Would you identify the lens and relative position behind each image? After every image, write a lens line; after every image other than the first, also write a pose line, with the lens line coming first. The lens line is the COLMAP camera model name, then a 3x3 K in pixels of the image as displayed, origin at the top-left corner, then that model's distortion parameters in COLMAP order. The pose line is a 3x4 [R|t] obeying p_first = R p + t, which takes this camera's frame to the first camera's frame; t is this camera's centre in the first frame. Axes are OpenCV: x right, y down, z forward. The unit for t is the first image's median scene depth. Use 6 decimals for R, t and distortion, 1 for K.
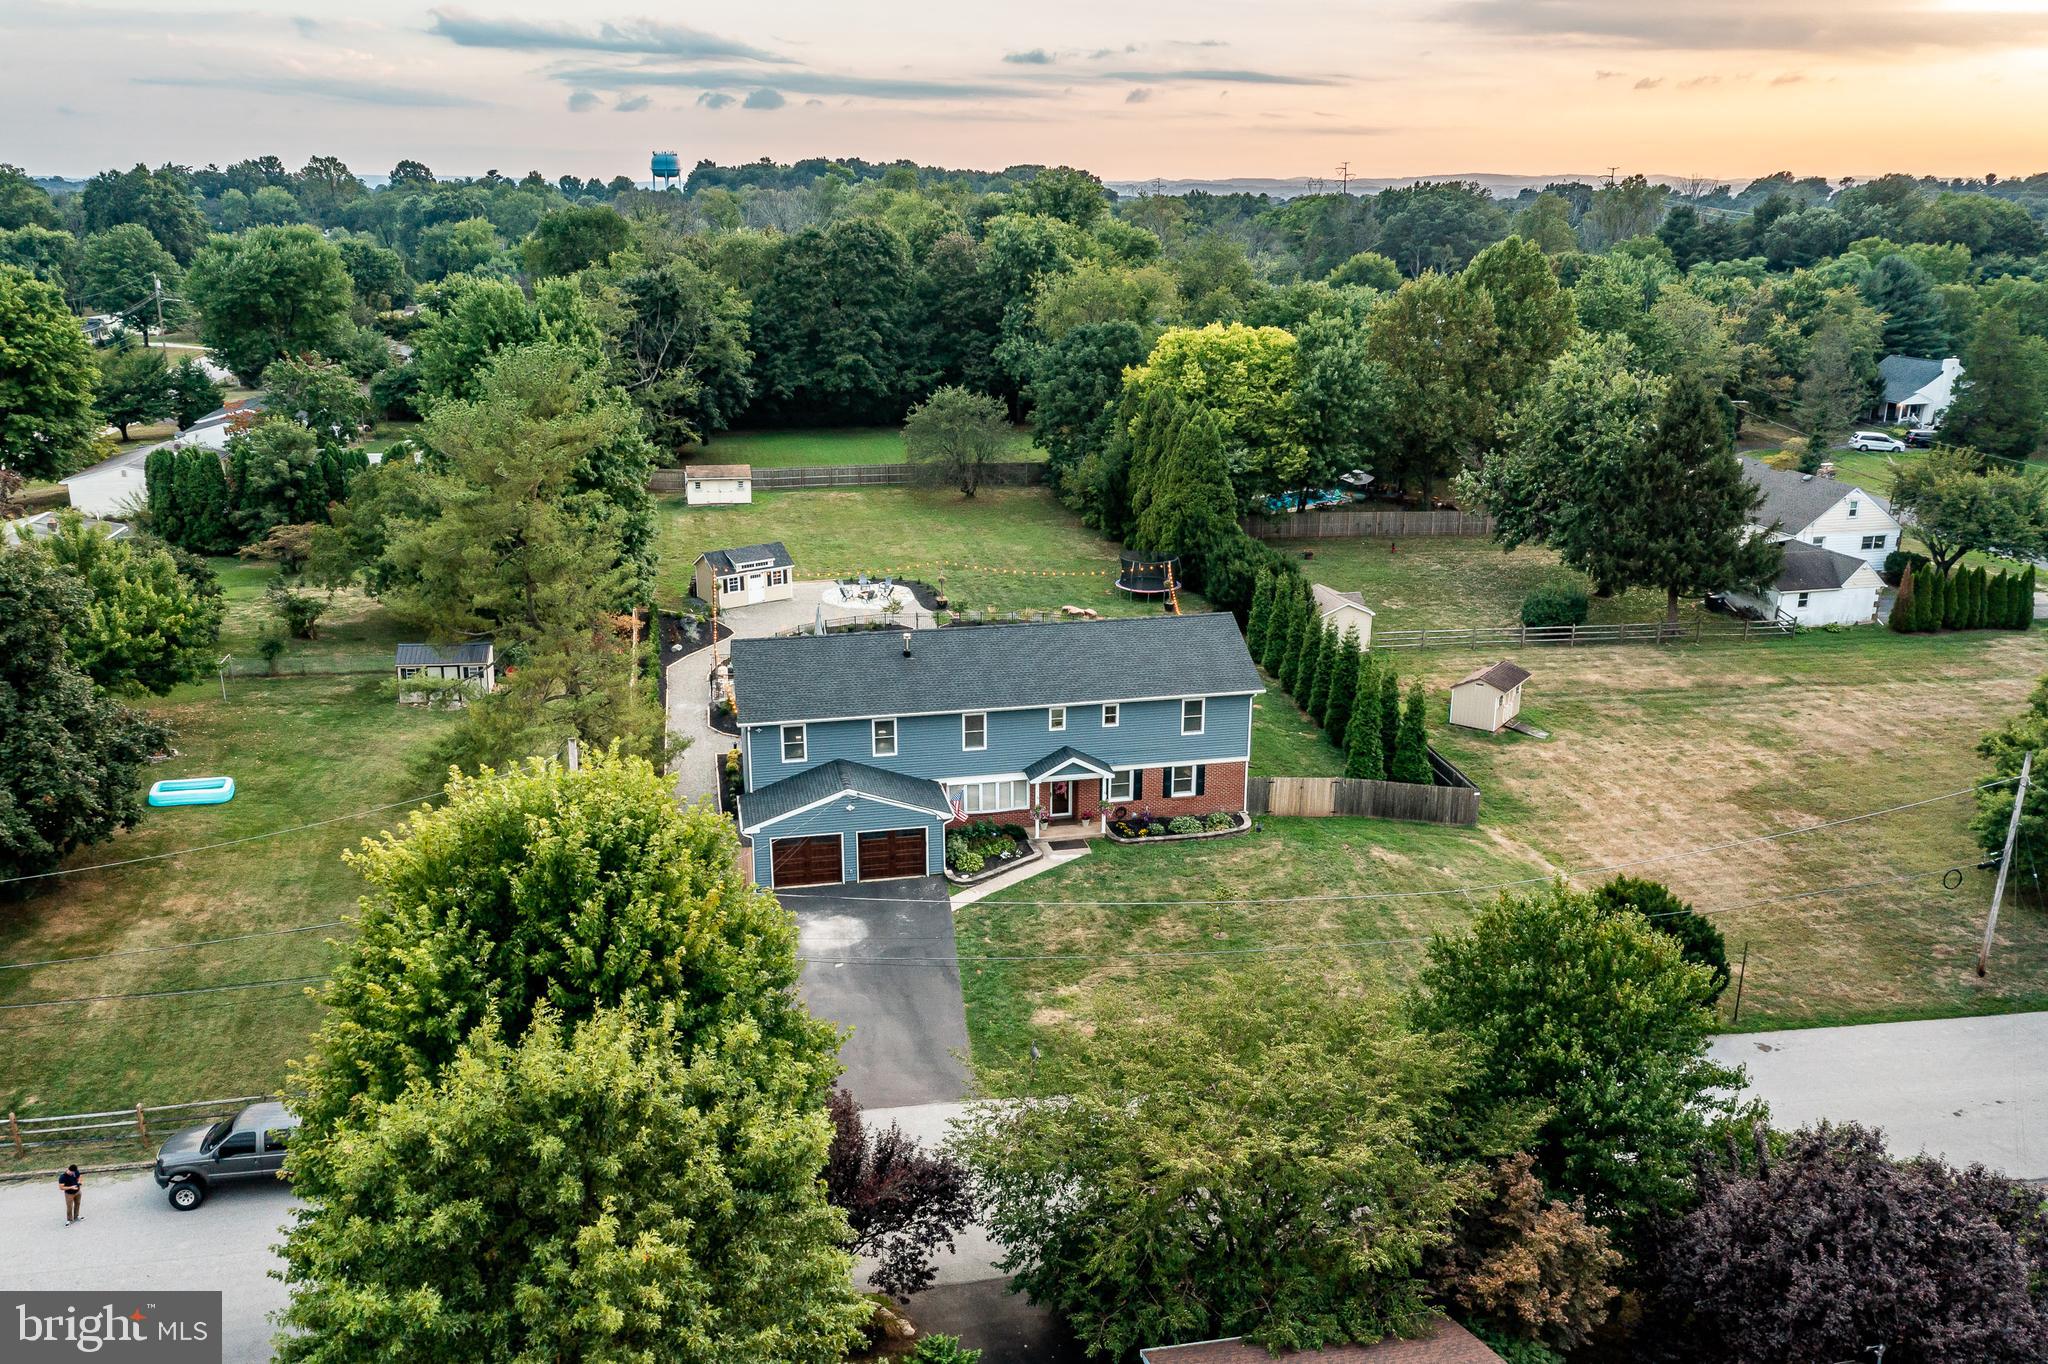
lens RADIAL K [[1618.9, 0, 1024.0], [0, 1618.9, 682.0], [0, 0, 1]] dist [0.004196, 0.068135]
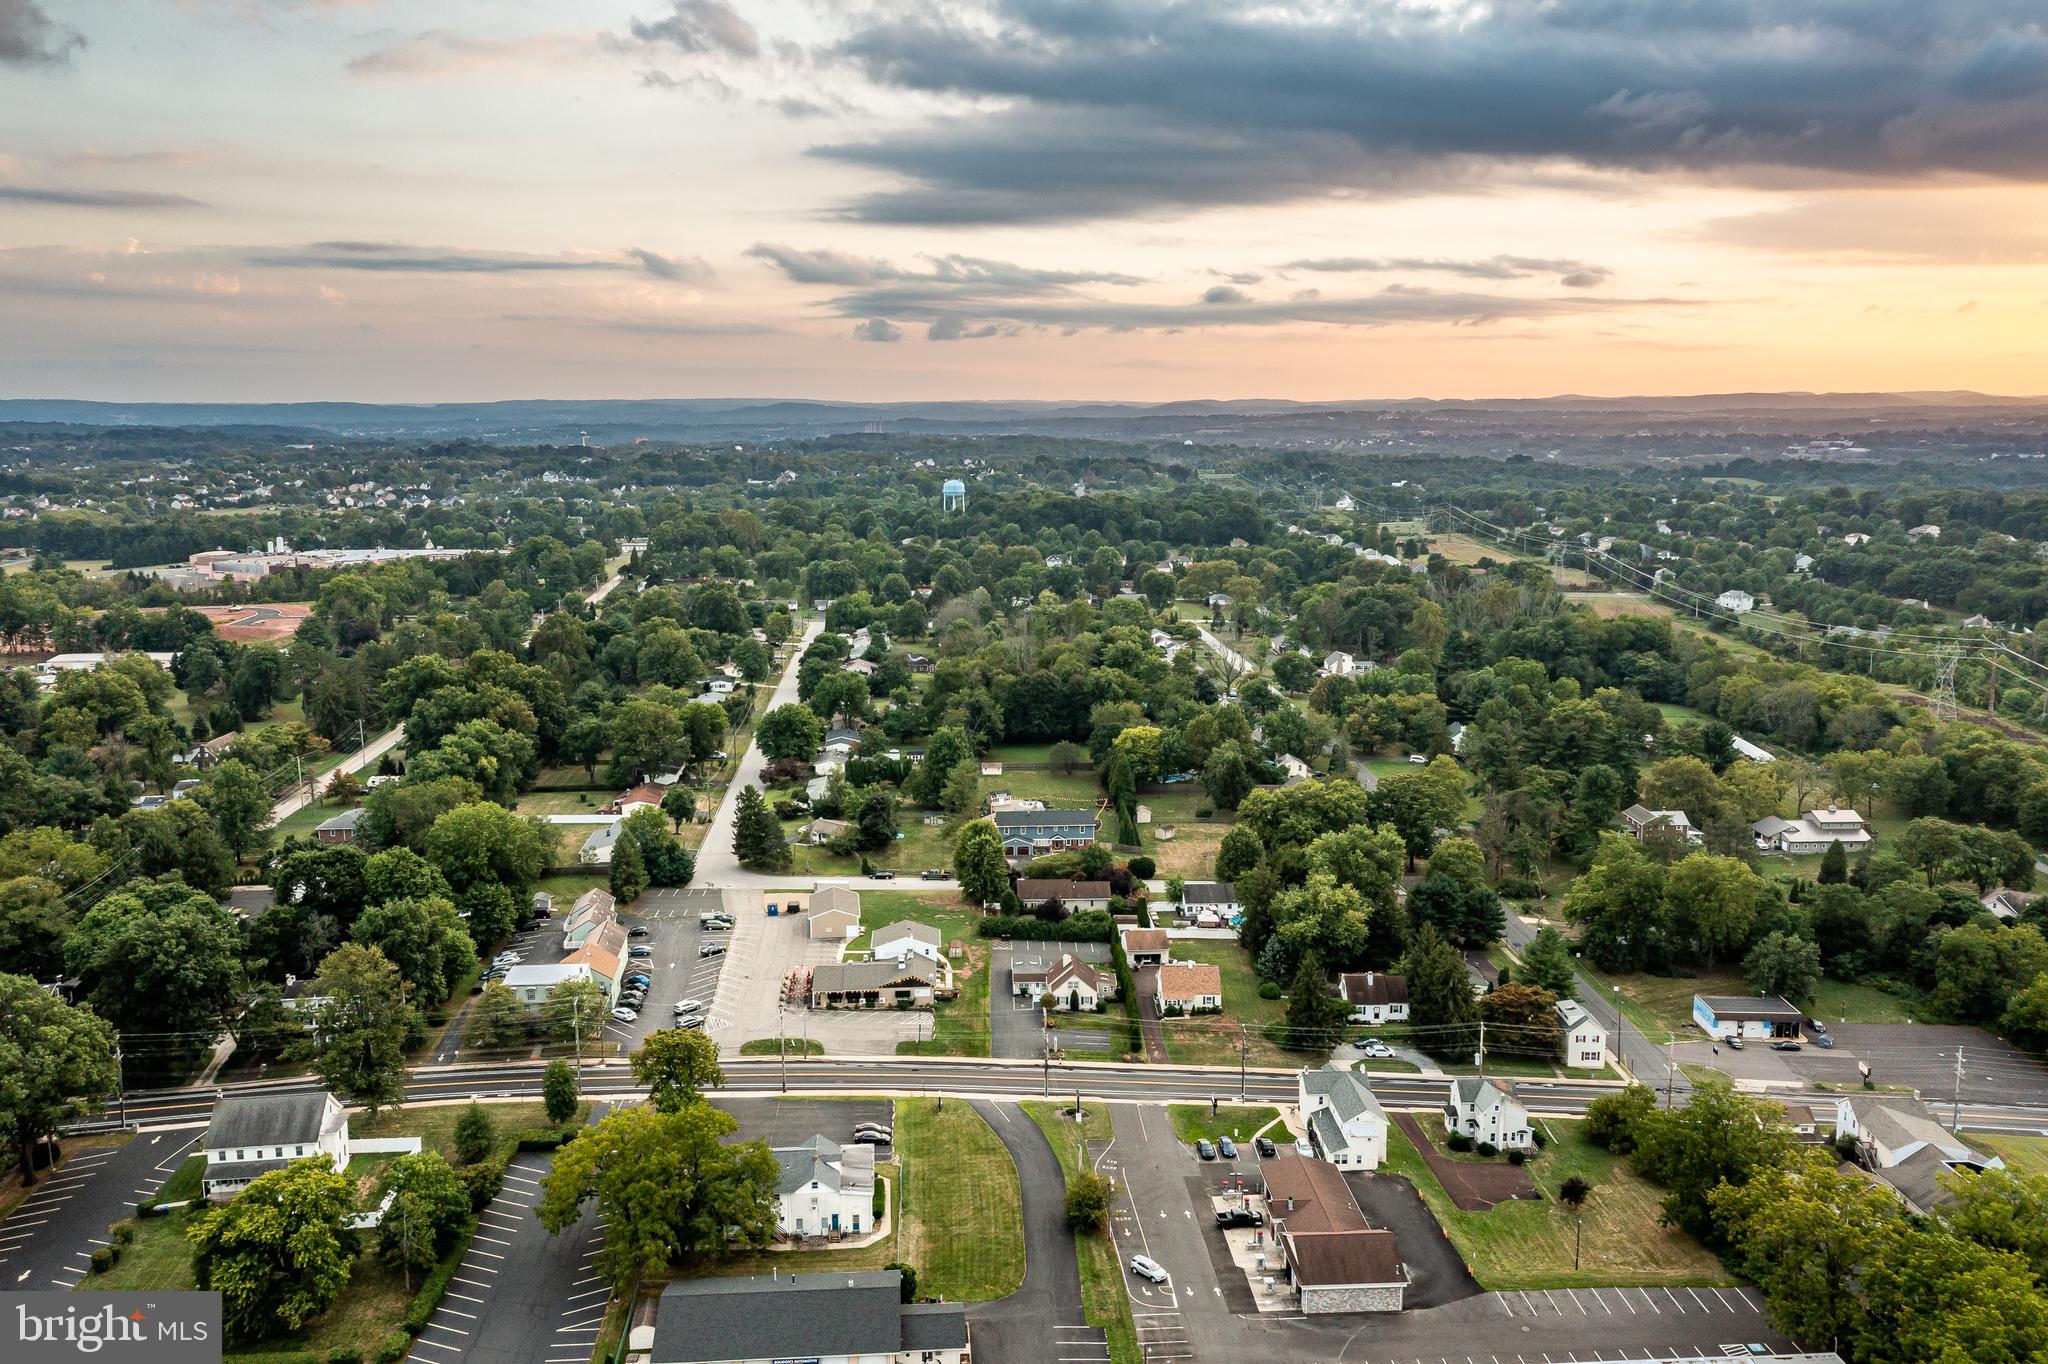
lens RADIAL K [[1618.9, 0, 1024.0], [0, 1618.9, 682.0], [0, 0, 1]] dist [0.004196, 0.068135]
pose [[0.987857, 0.023917, -0.153517, 0.422186], [-0.043464, 0.991171, -0.125261, 0.126434], [0.149166, 0.130413, 0.980175, -2.508100]]
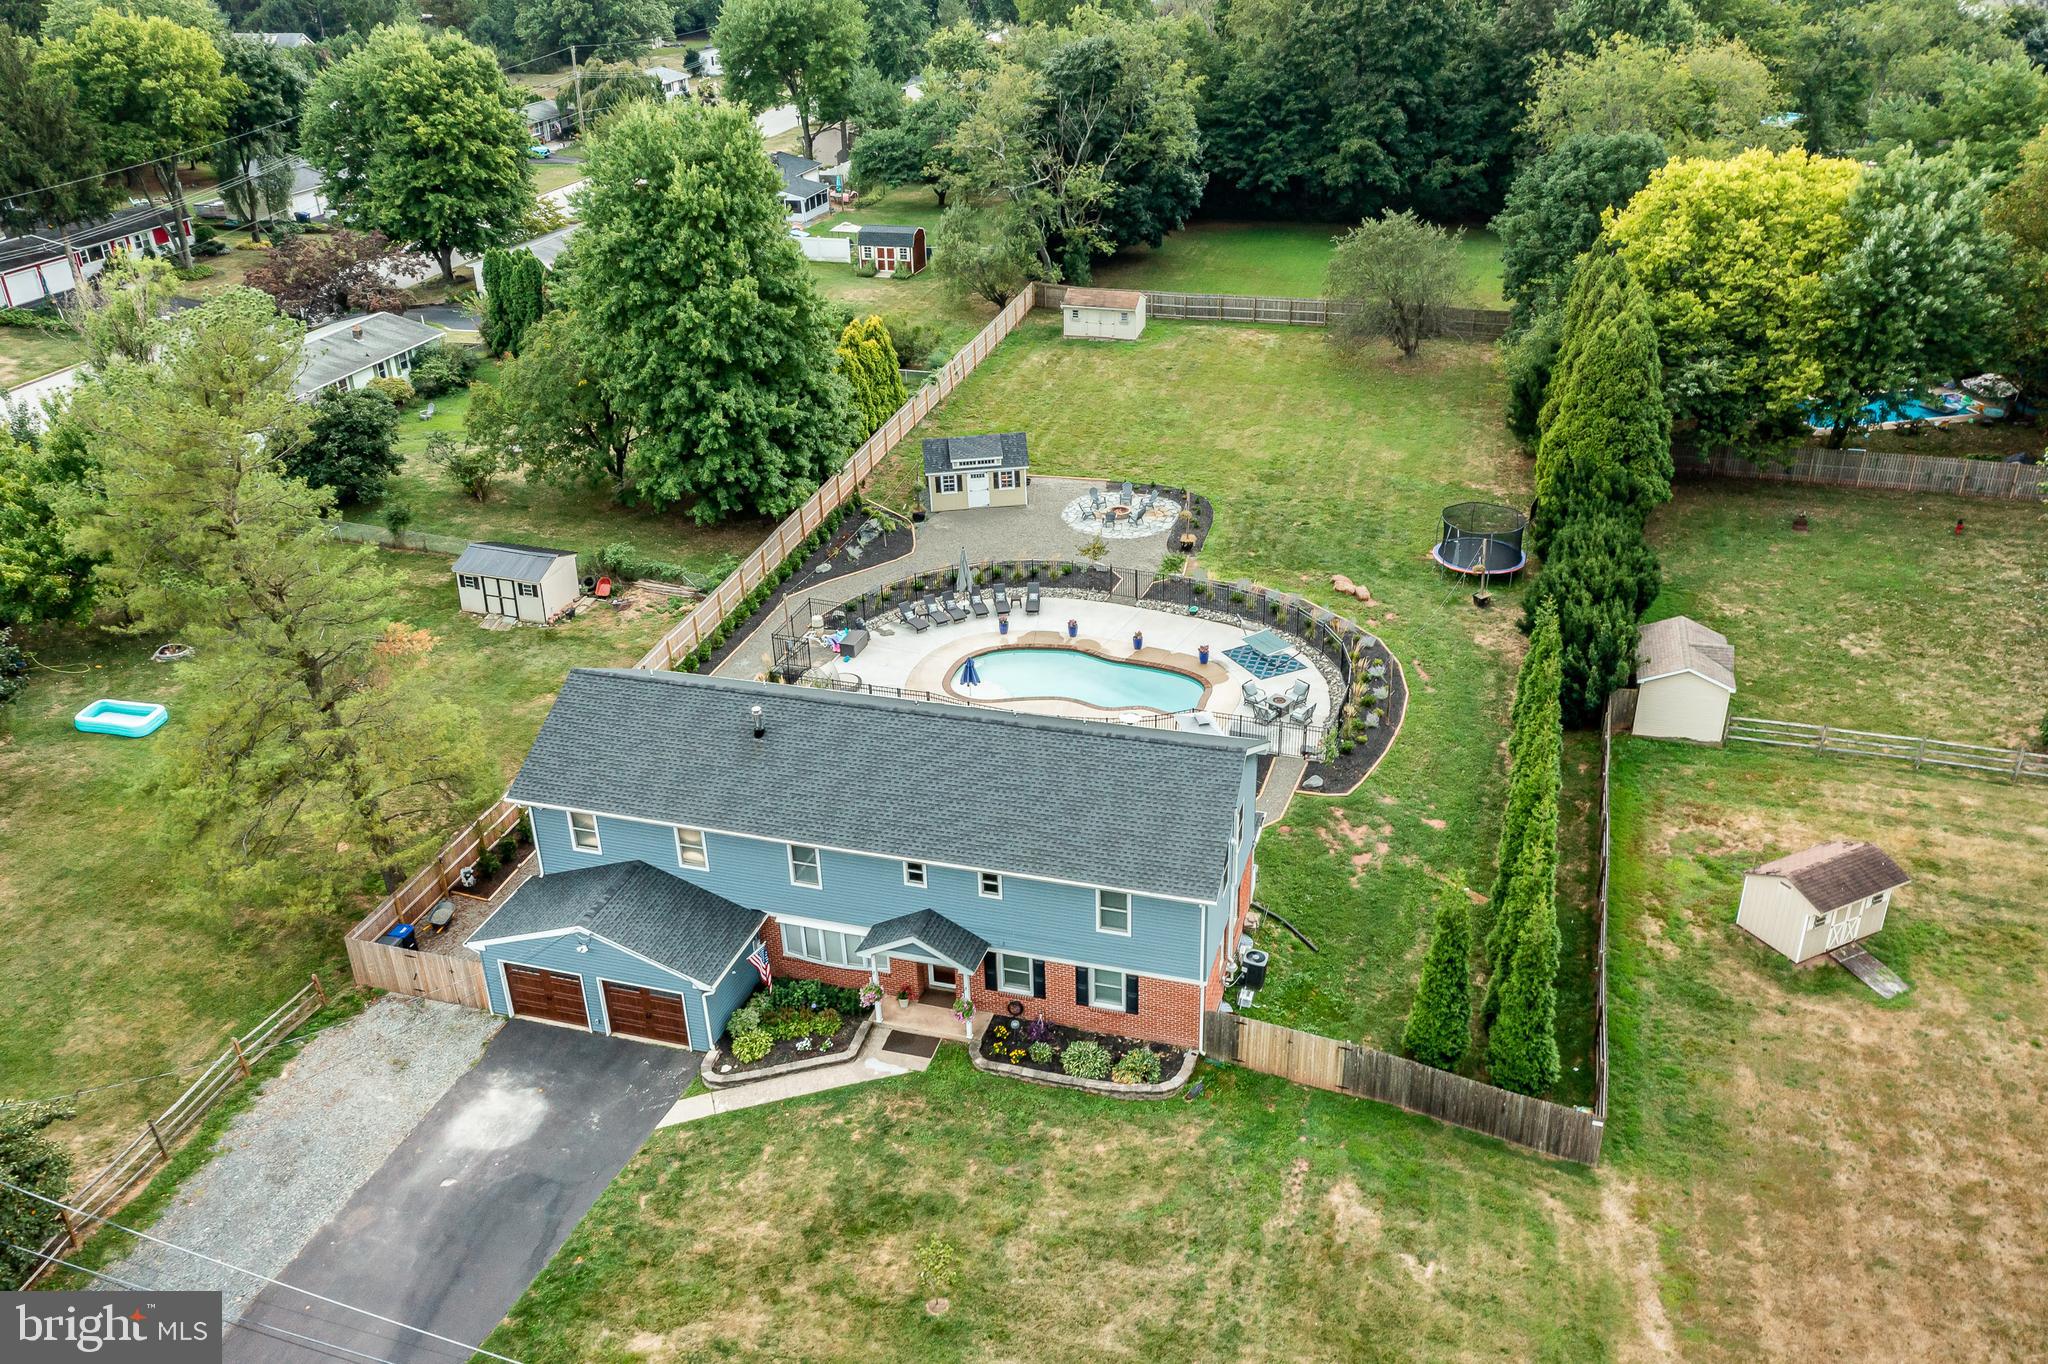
lens RADIAL K [[1618.9, 0, 1024.0], [0, 1618.9, 682.0], [0, 0, 1]] dist [0.004196, 0.068135]
pose [[0.879320, 0.195596, -0.434210, 0.202384], [-0.114085, 0.971731, 0.206697, -0.119580], [0.462365, -0.132216, 0.876777, 0.248099]]
